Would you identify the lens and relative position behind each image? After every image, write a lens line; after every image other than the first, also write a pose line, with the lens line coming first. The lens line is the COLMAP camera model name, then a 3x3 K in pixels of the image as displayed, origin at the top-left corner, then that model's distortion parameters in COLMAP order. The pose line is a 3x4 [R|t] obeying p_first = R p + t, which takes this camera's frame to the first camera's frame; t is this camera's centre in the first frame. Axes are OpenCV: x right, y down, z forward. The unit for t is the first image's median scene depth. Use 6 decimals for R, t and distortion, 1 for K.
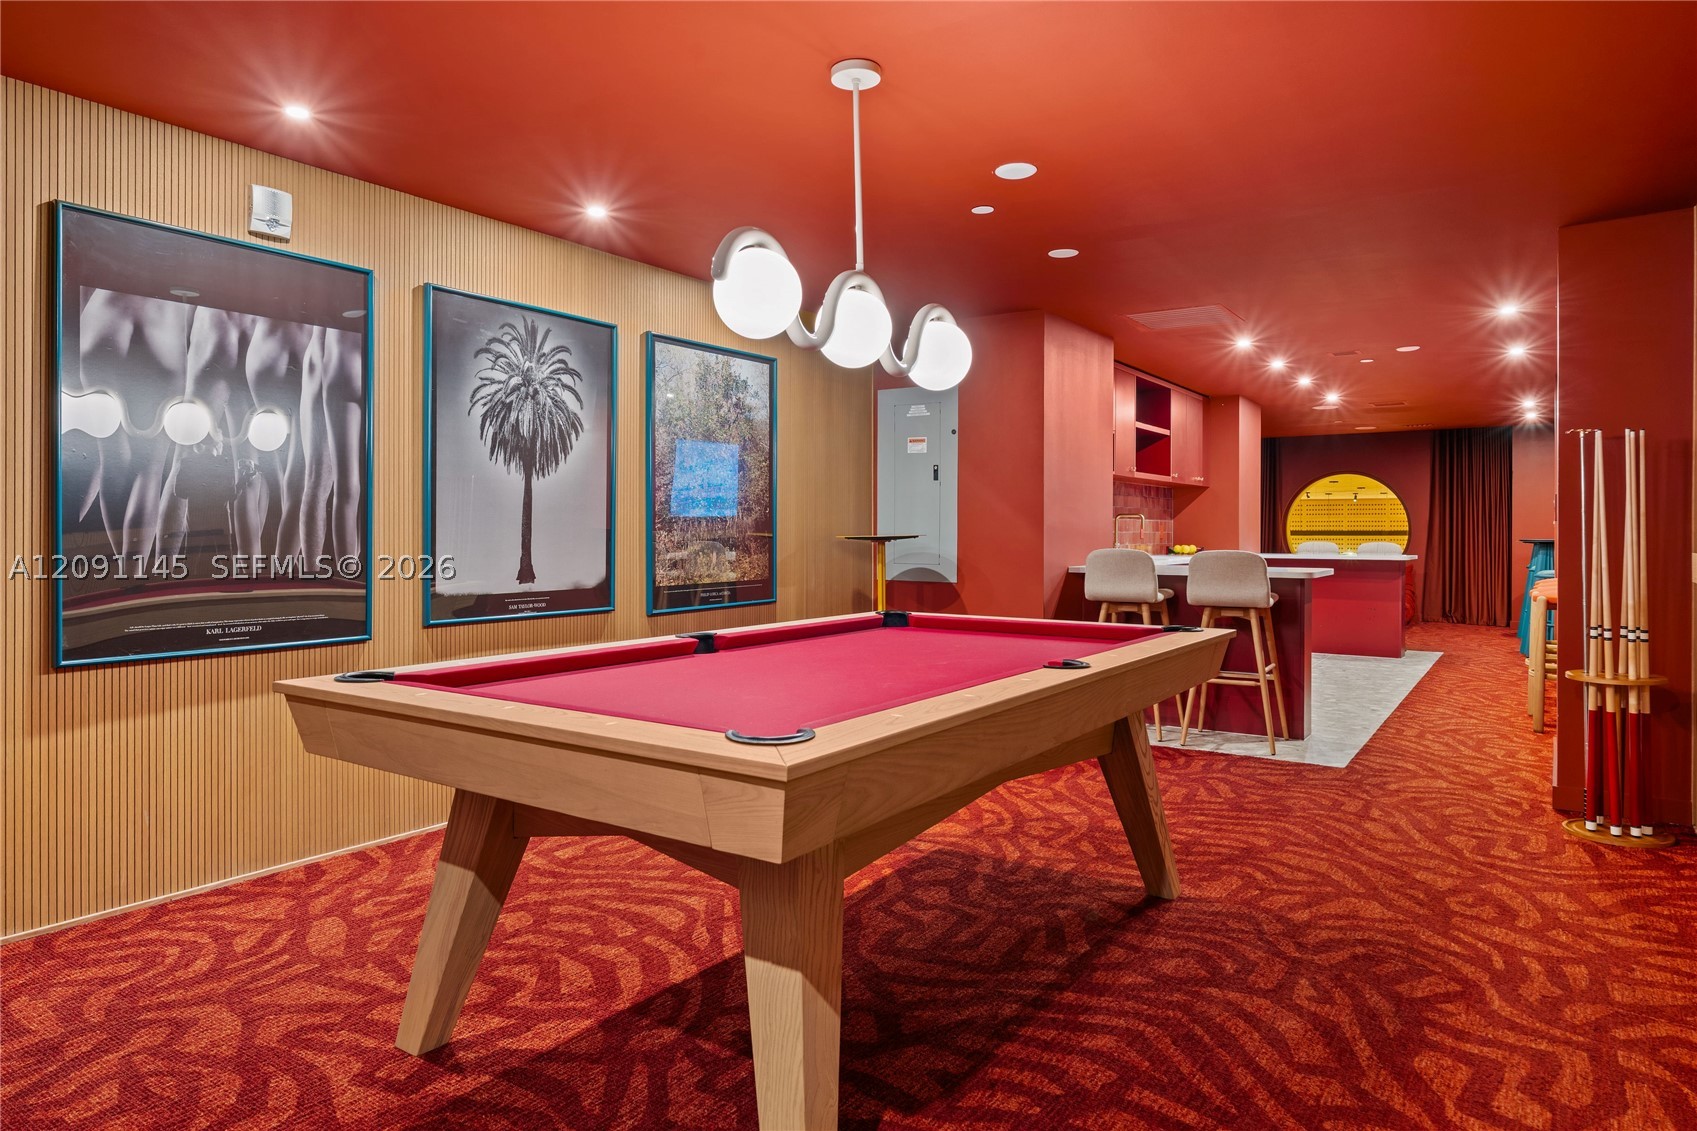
lens RADIAL K [[1041.9, 0, 842.8], [0, 1041.9, 525.9], [0, 0, 1]] dist [-0.000938, 0.000972]
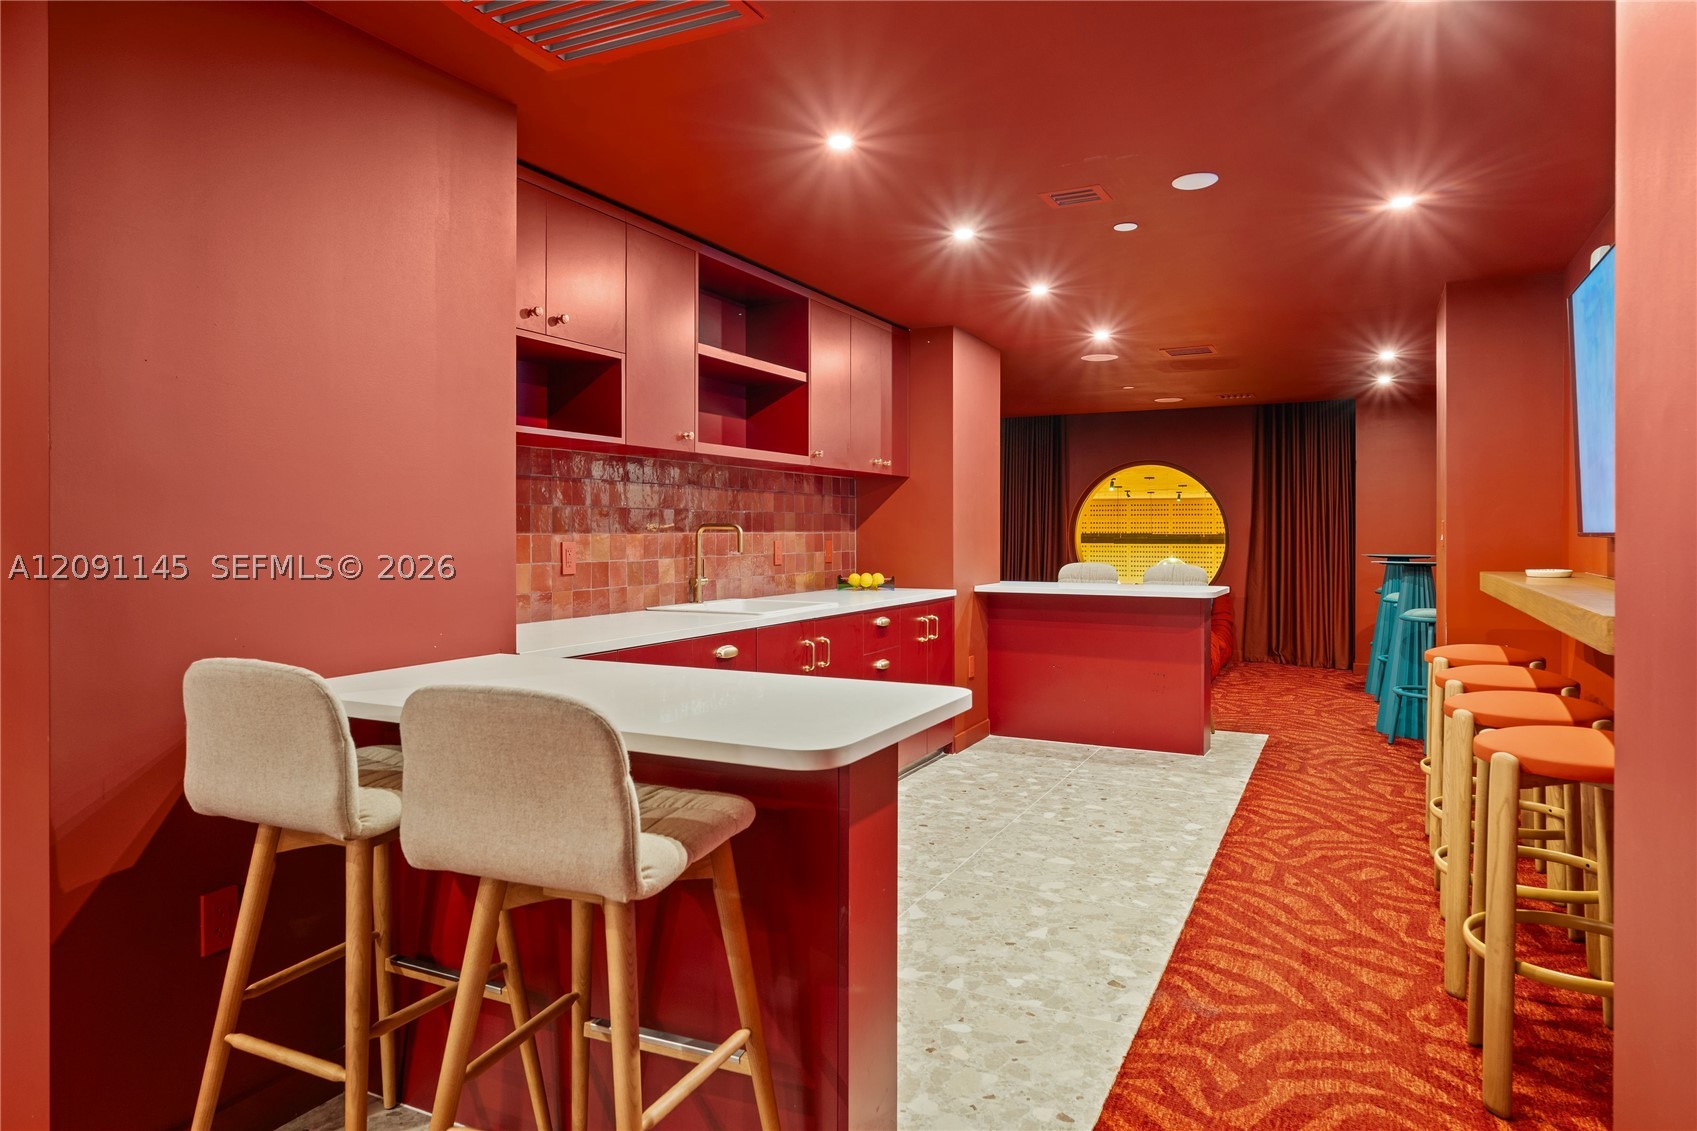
lens RADIAL K [[1041.9, 0, 842.4], [0, 1041.9, 528.5], [0, 0, 1]] dist [-0.000938, 0.000972]
pose [[0.991094, -0.002598, 0.133142, 0.227394], [0.002071, 0.999989, 0.004096, -0.009704], [-0.133151, -0.003784, 0.991089, 0.392763]]
